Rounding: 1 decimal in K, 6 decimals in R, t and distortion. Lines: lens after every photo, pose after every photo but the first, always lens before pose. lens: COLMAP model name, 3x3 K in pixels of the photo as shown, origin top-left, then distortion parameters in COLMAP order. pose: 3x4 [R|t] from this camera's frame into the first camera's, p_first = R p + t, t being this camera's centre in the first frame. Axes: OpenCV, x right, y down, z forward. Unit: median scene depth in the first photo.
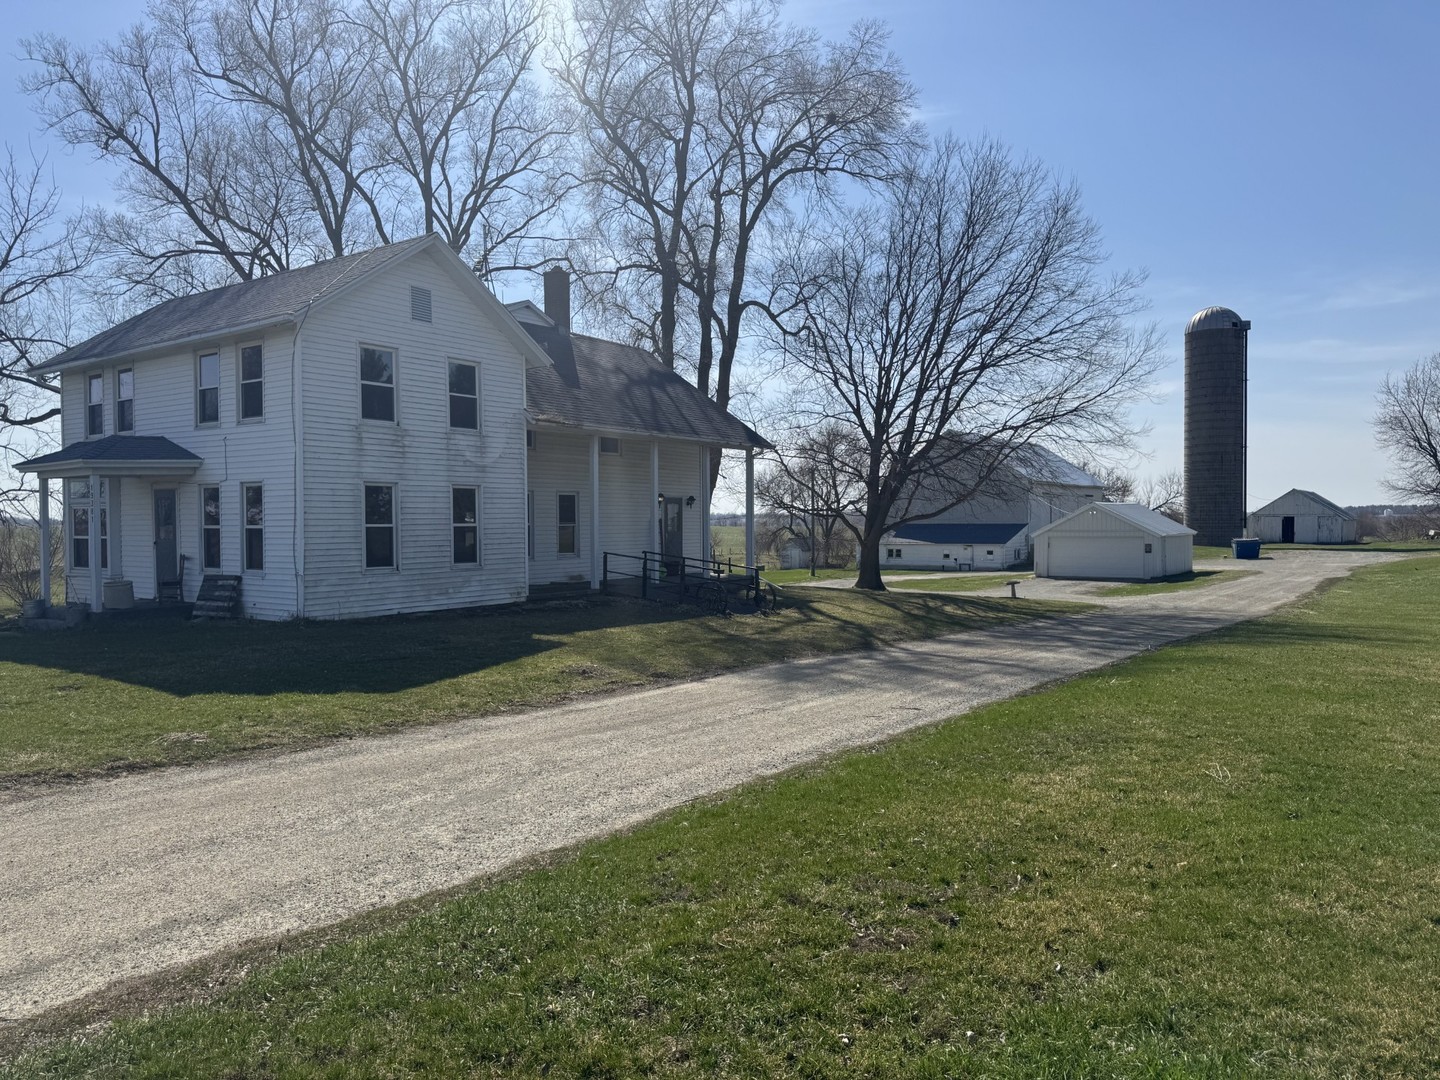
lens RADIAL K [[995.8, 0, 723.6], [0, 995.8, 535.2], [0, 0, 1]] dist [0.011406, -0.008536]
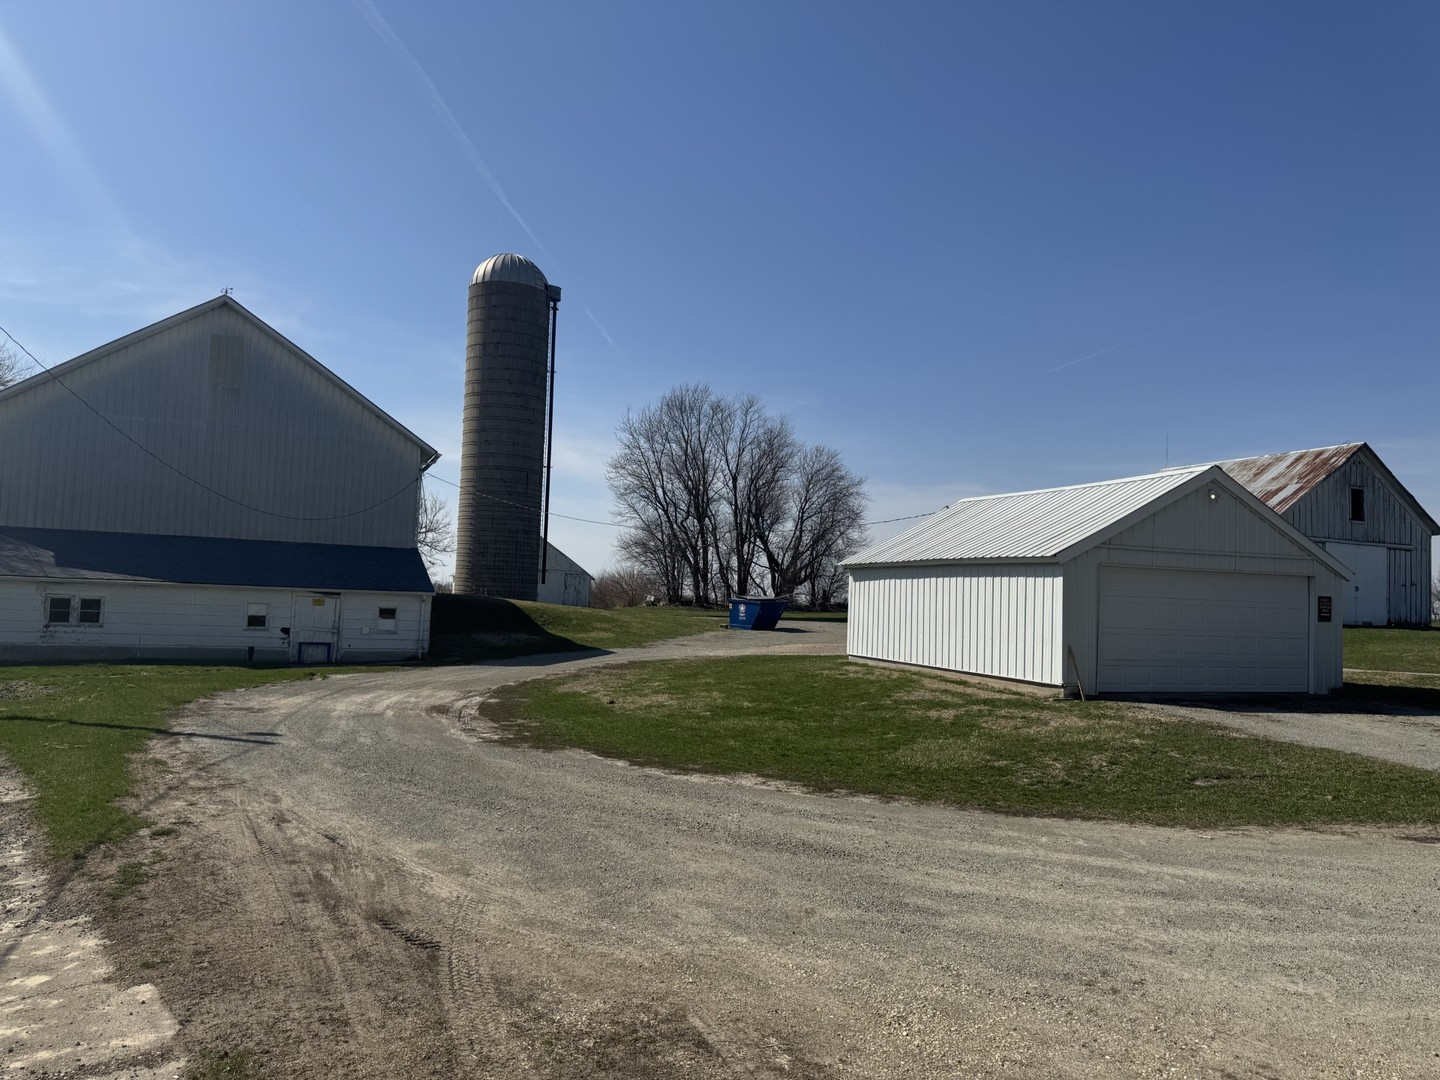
lens RADIAL K [[995.8, 0, 708.7], [0, 995.8, 542.1], [0, 0, 1]] dist [0.011406, -0.008536]
pose [[0.528637, 0.076842, 0.845363, 0.001756], [-0.026665, 0.996906, -0.073942, 0.011980], [-0.848429, 0.016547, 0.529051, 0.540750]]
